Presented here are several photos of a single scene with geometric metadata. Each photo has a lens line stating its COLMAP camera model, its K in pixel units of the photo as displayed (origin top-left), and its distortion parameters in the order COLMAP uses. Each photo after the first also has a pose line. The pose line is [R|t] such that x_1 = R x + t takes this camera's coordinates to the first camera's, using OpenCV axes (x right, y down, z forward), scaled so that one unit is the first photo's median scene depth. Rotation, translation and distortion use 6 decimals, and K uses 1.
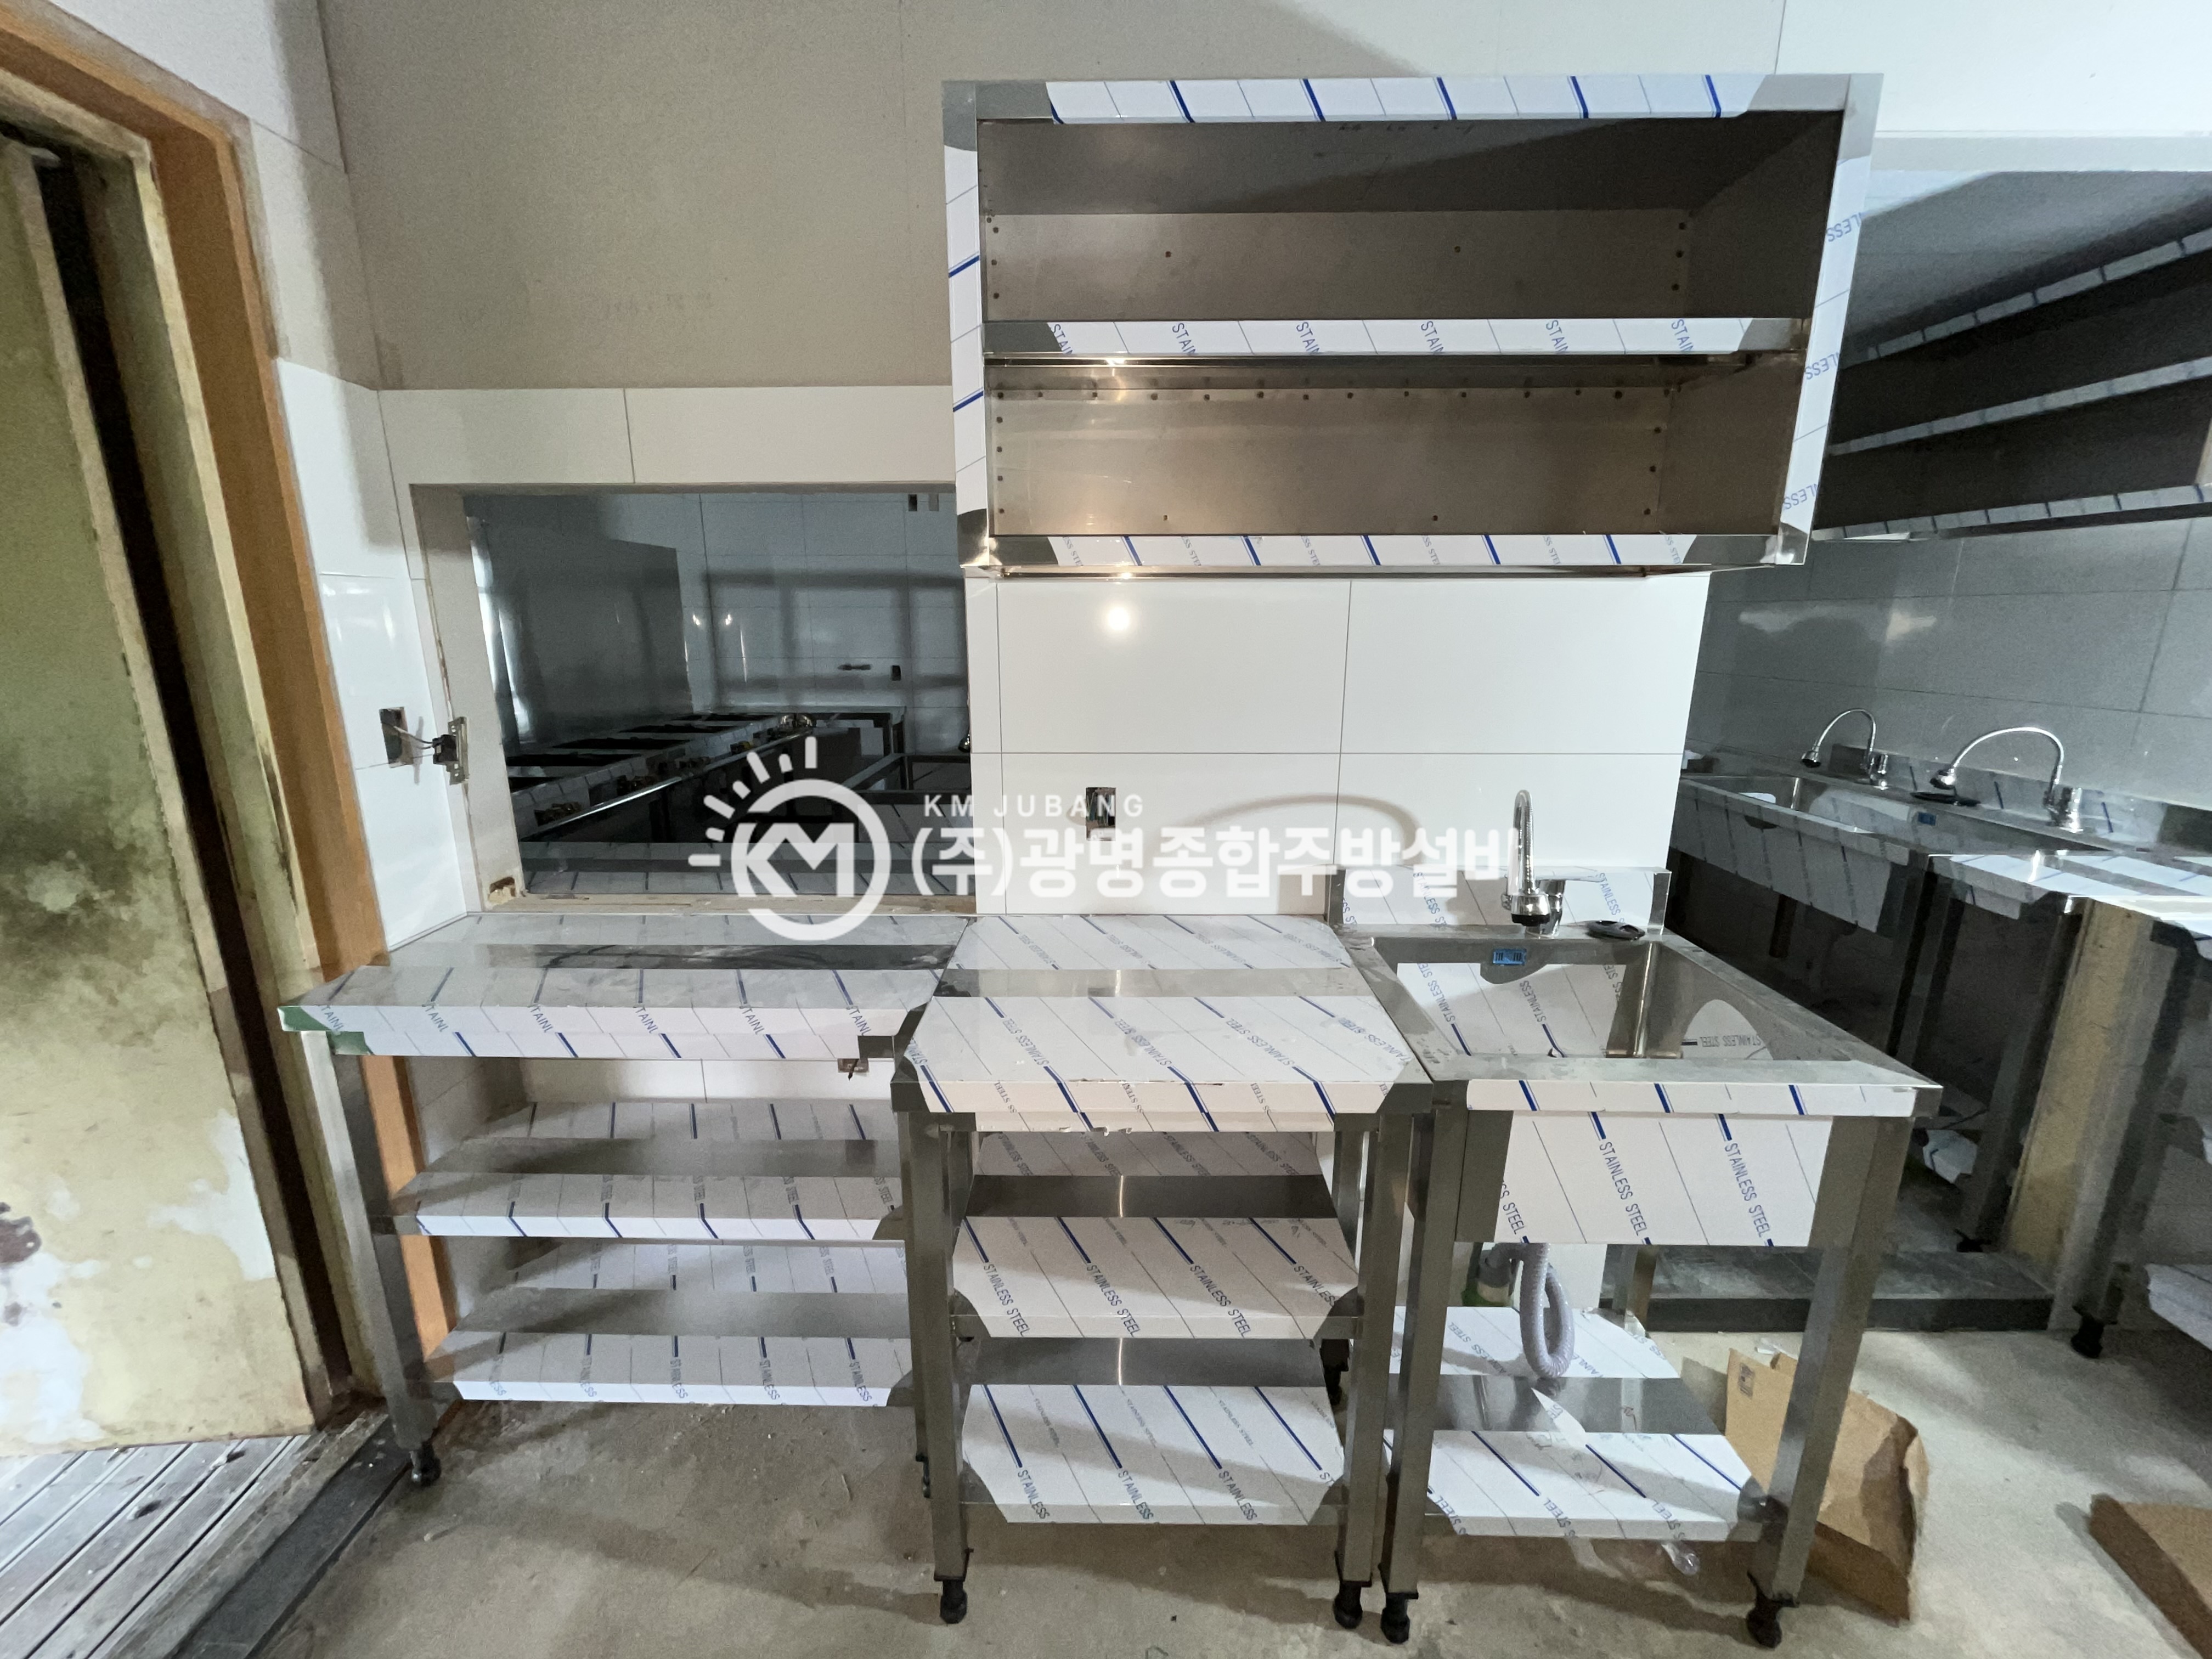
lens RADIAL K [[890.5, 0, 1104.3], [0, 890.5, 823.8], [0, 0, 1]] dist [-0.001684, -0.000107]
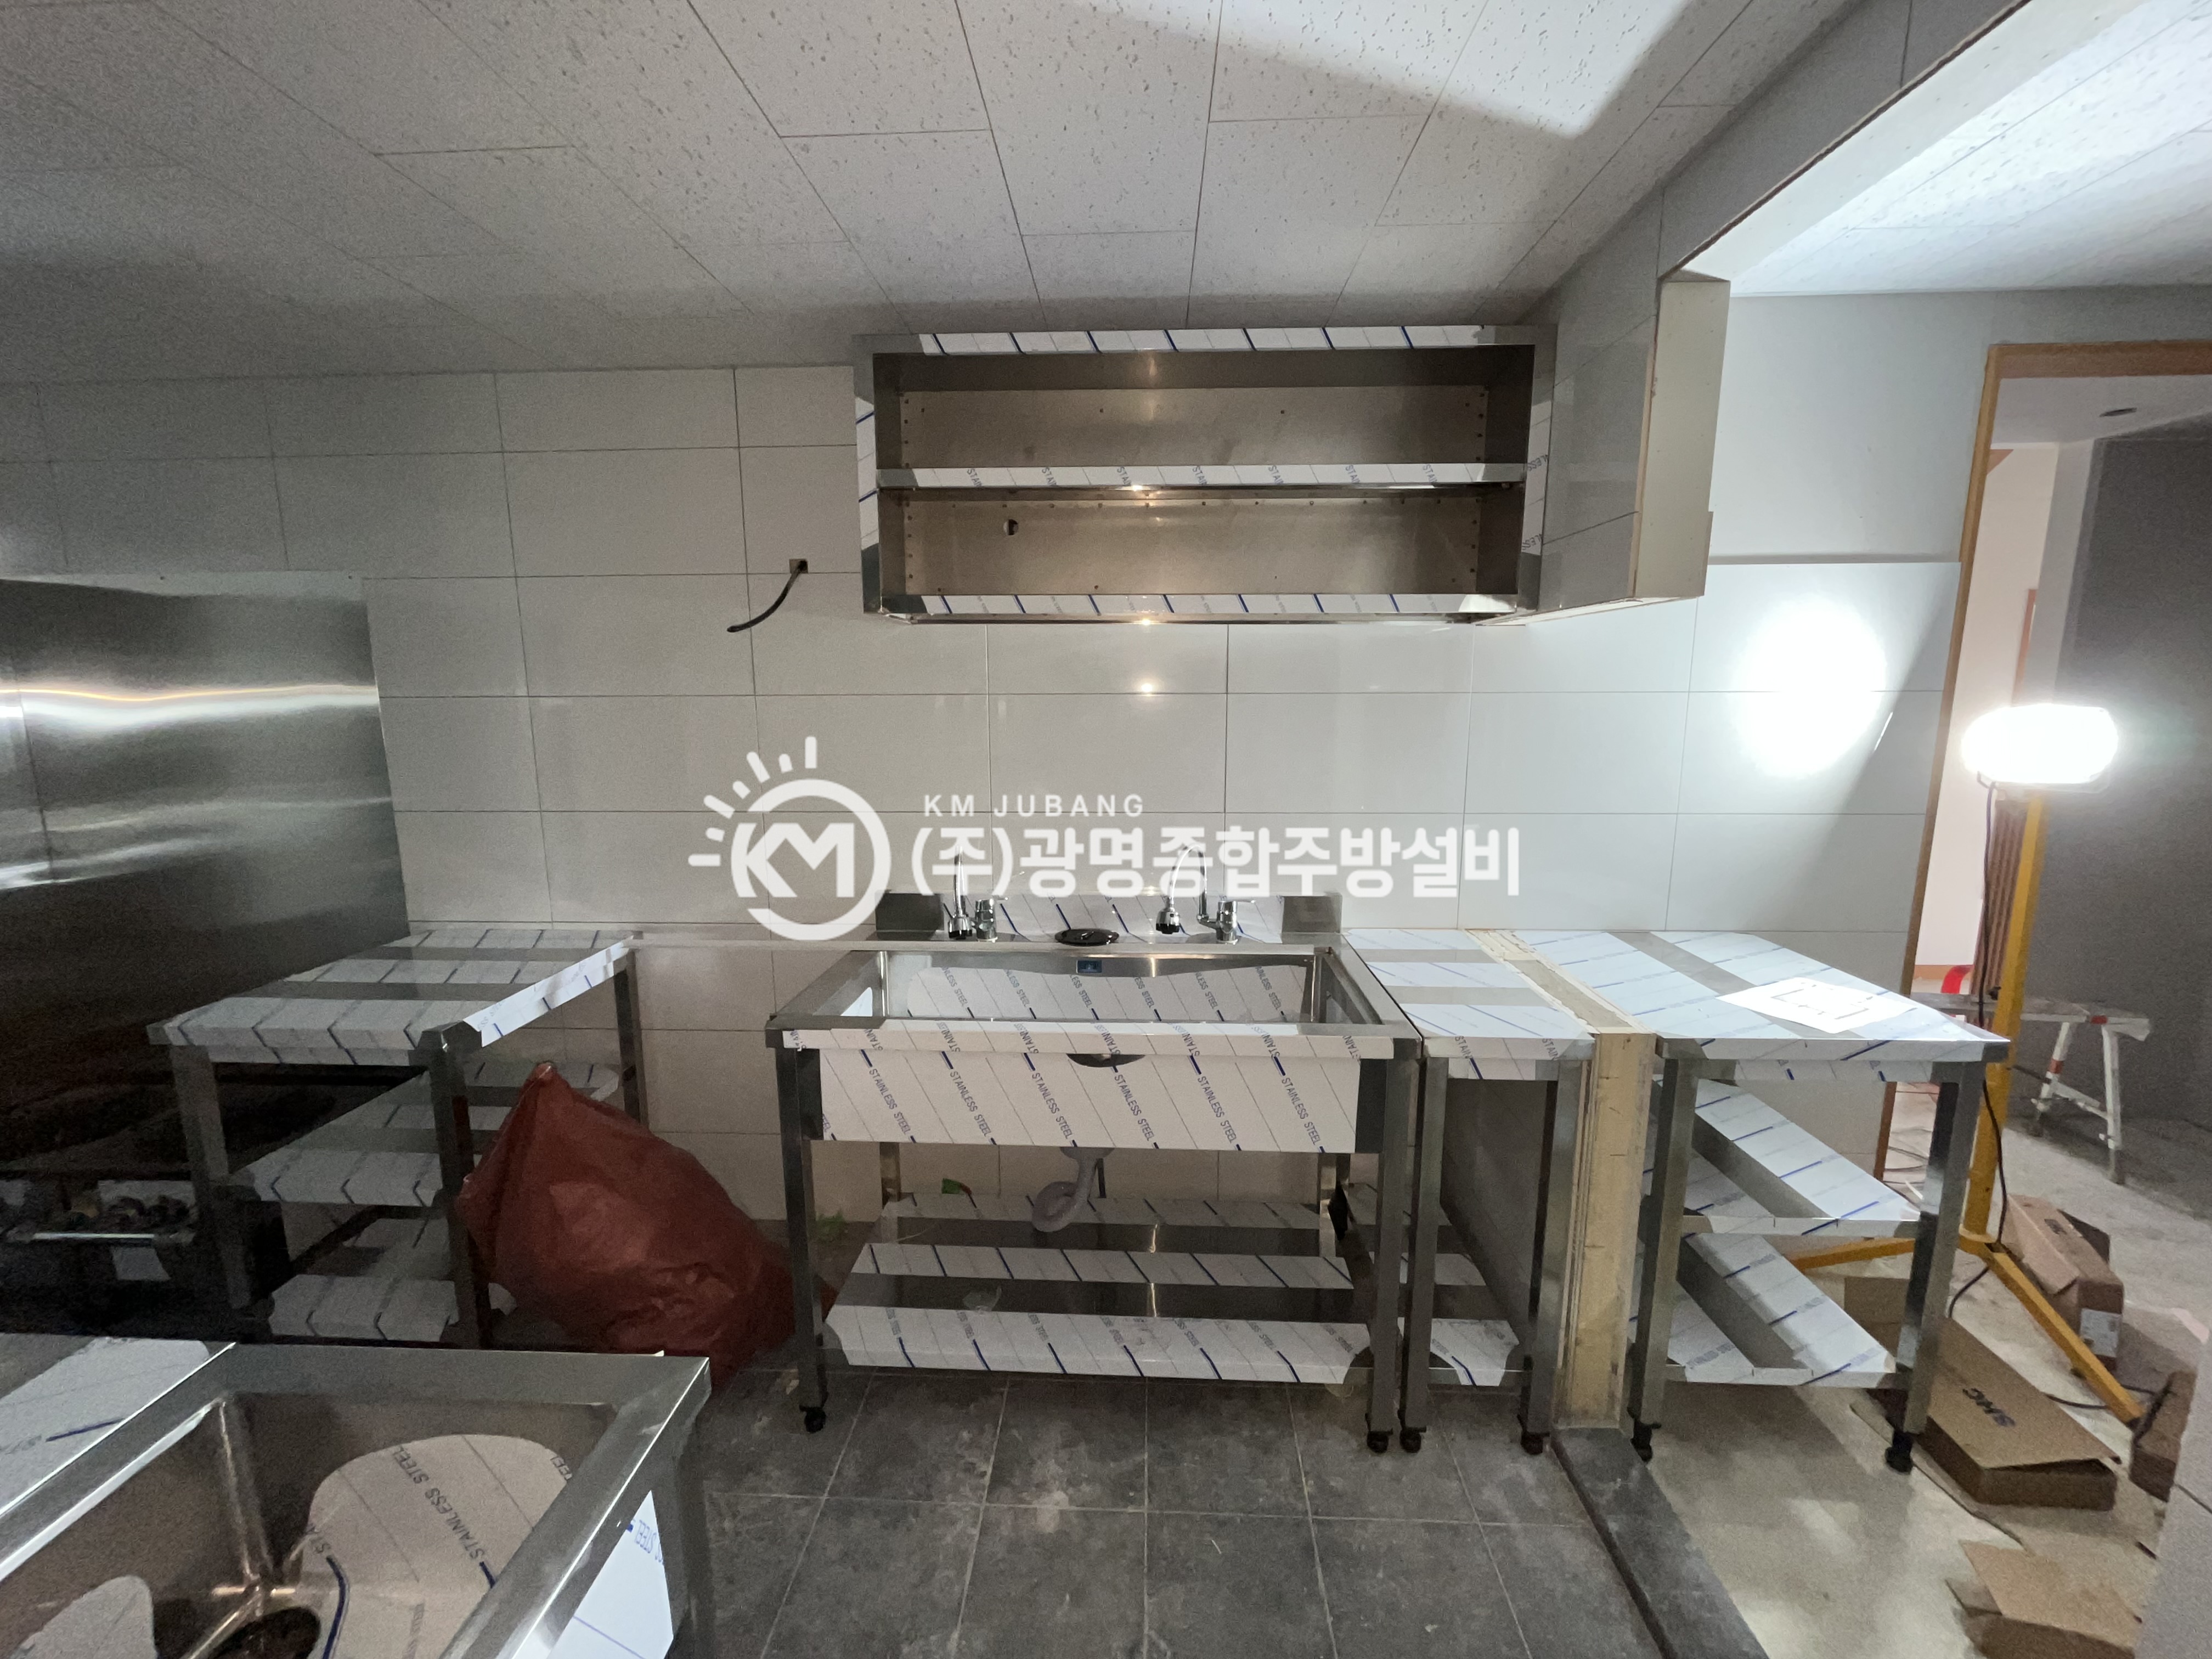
lens RADIAL K [[890.5, 0, 1104.3], [0, 890.5, 823.8], [0, 0, 1]] dist [-0.001684, -0.000107]
pose [[0.031475, -0.161477, 0.986374, 0.258212], [0.235445, 0.960290, 0.149693, -0.455697], [-0.971378, 0.227526, 0.068244, 1.640094]]
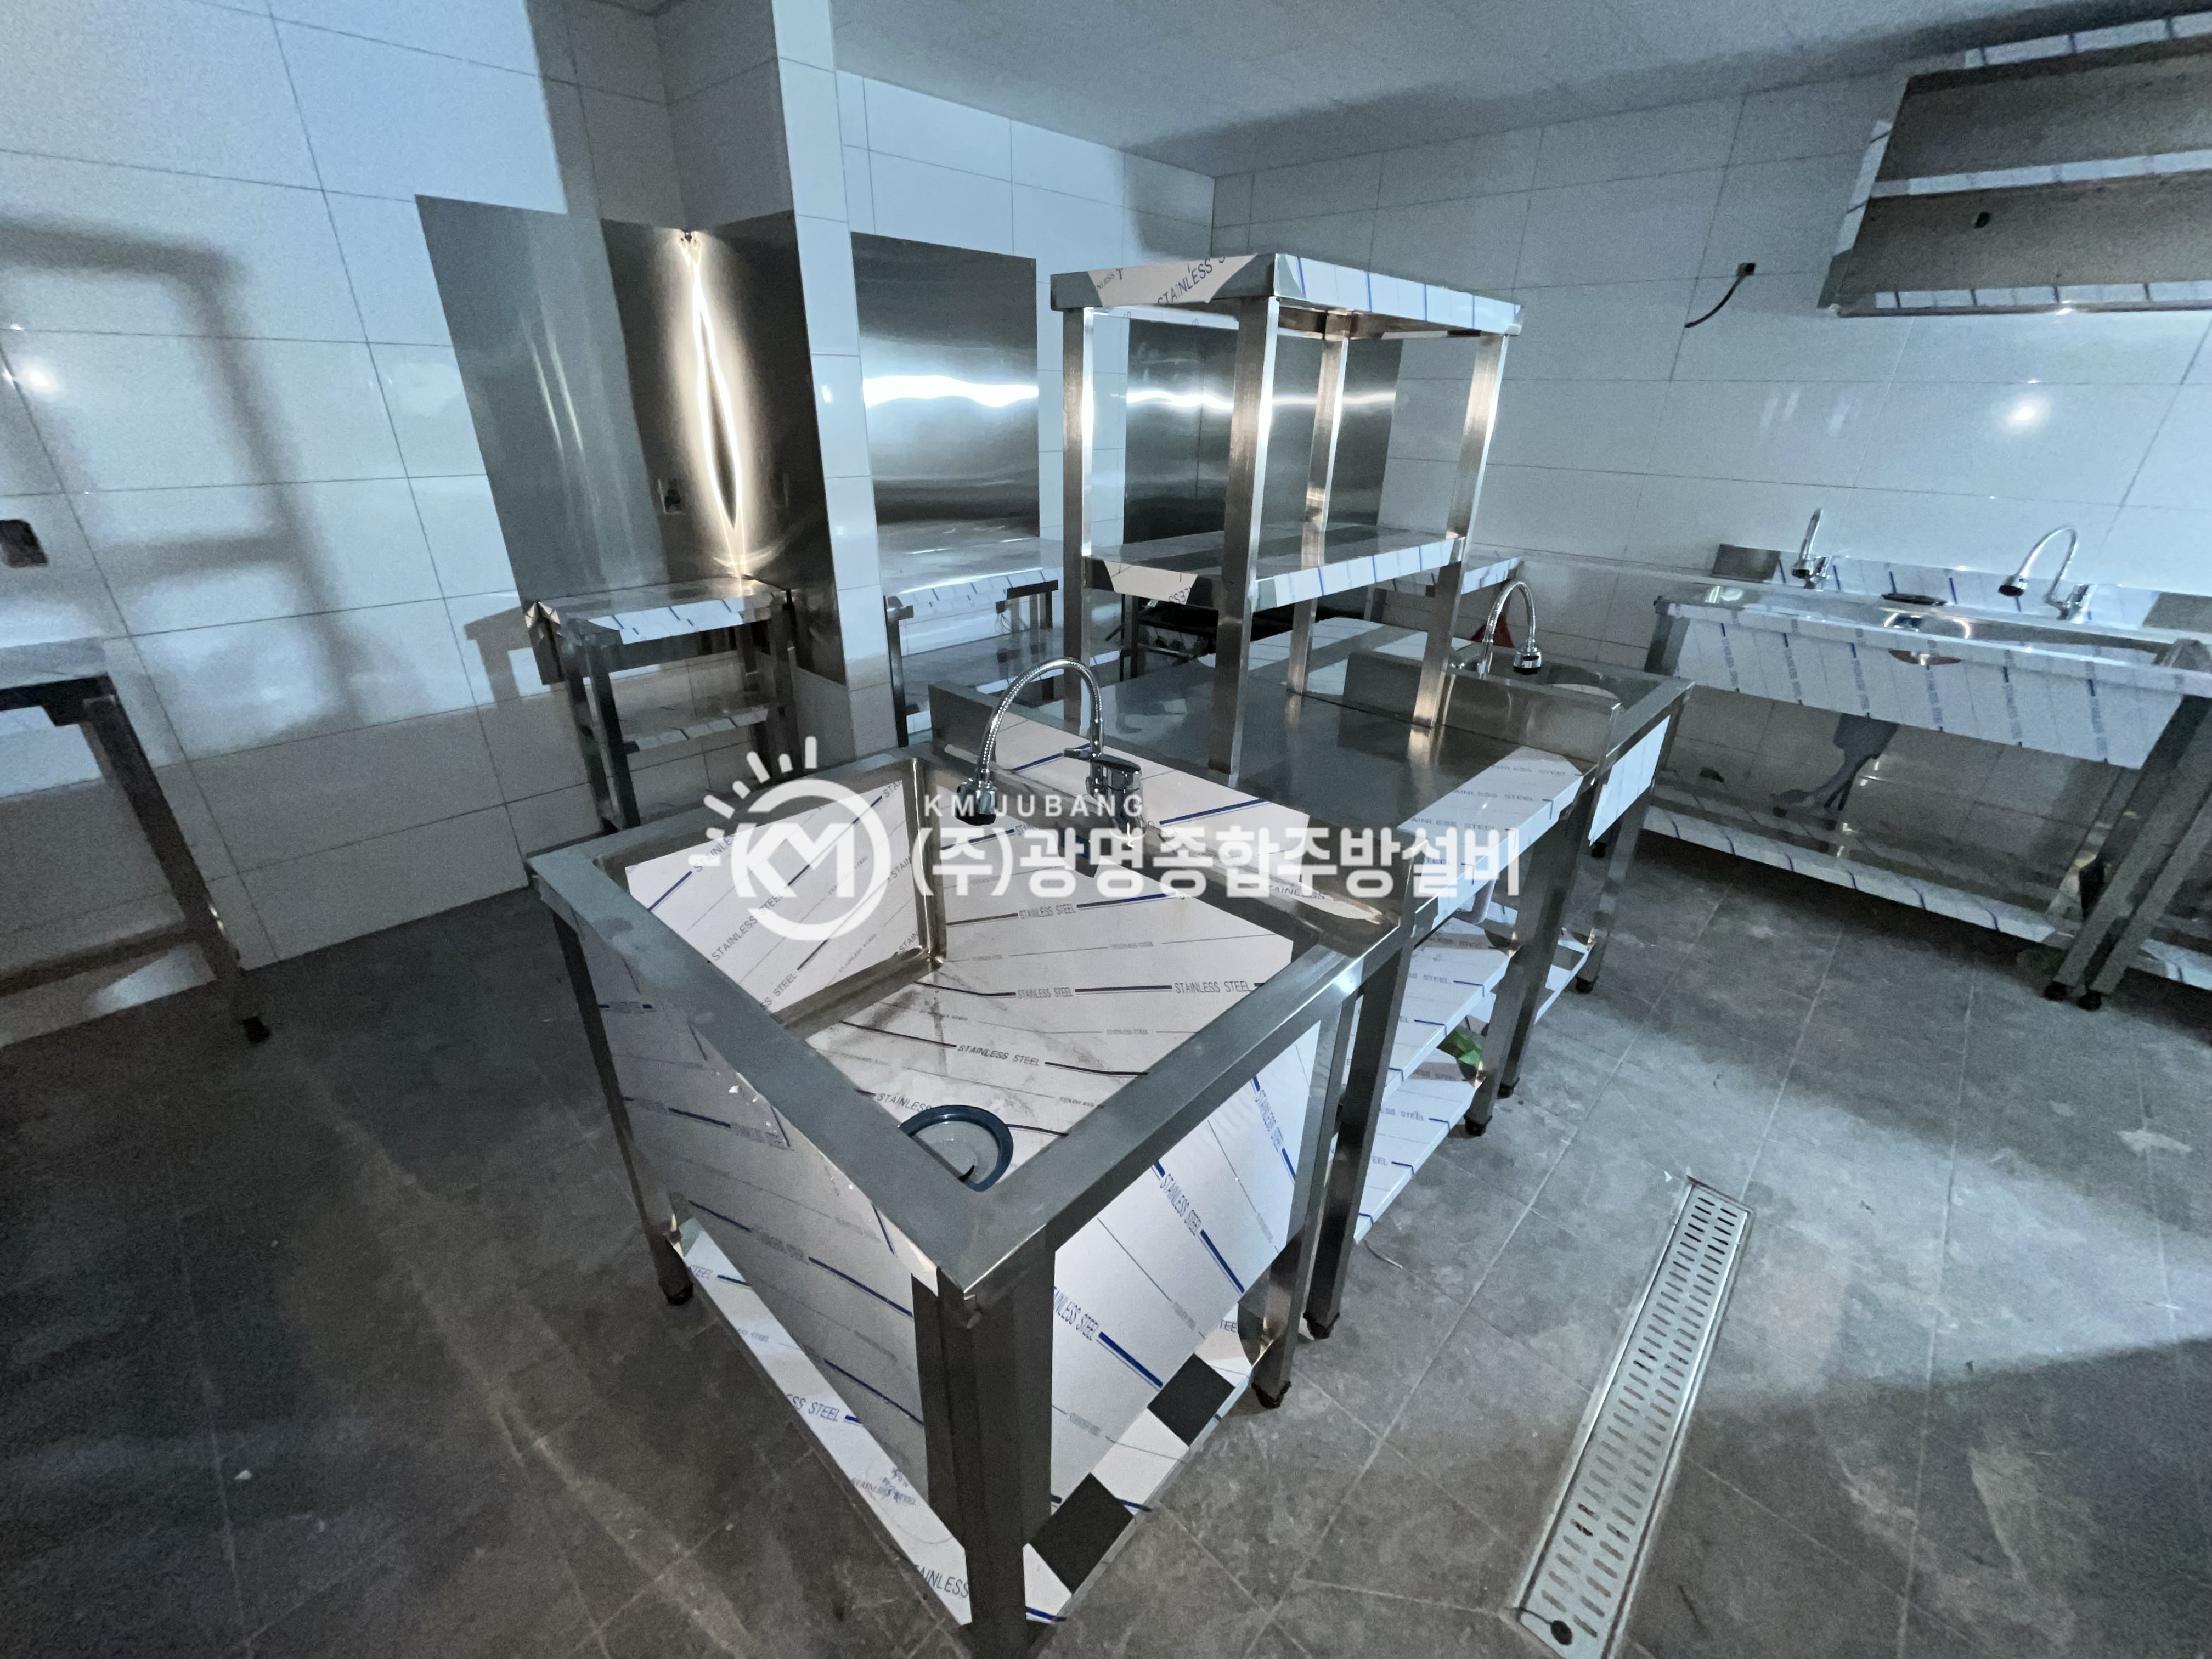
lens RADIAL K [[890.5, 0, 1104.3], [0, 890.5, 823.8], [0, 0, 1]] dist [-0.001684, -0.000107]
pose [[0.667834, -0.310531, 0.676438, -0.826639], [0.148309, 0.946105, 0.287904, -0.393600], [-0.729385, -0.091951, 0.677896, 1.745981]]
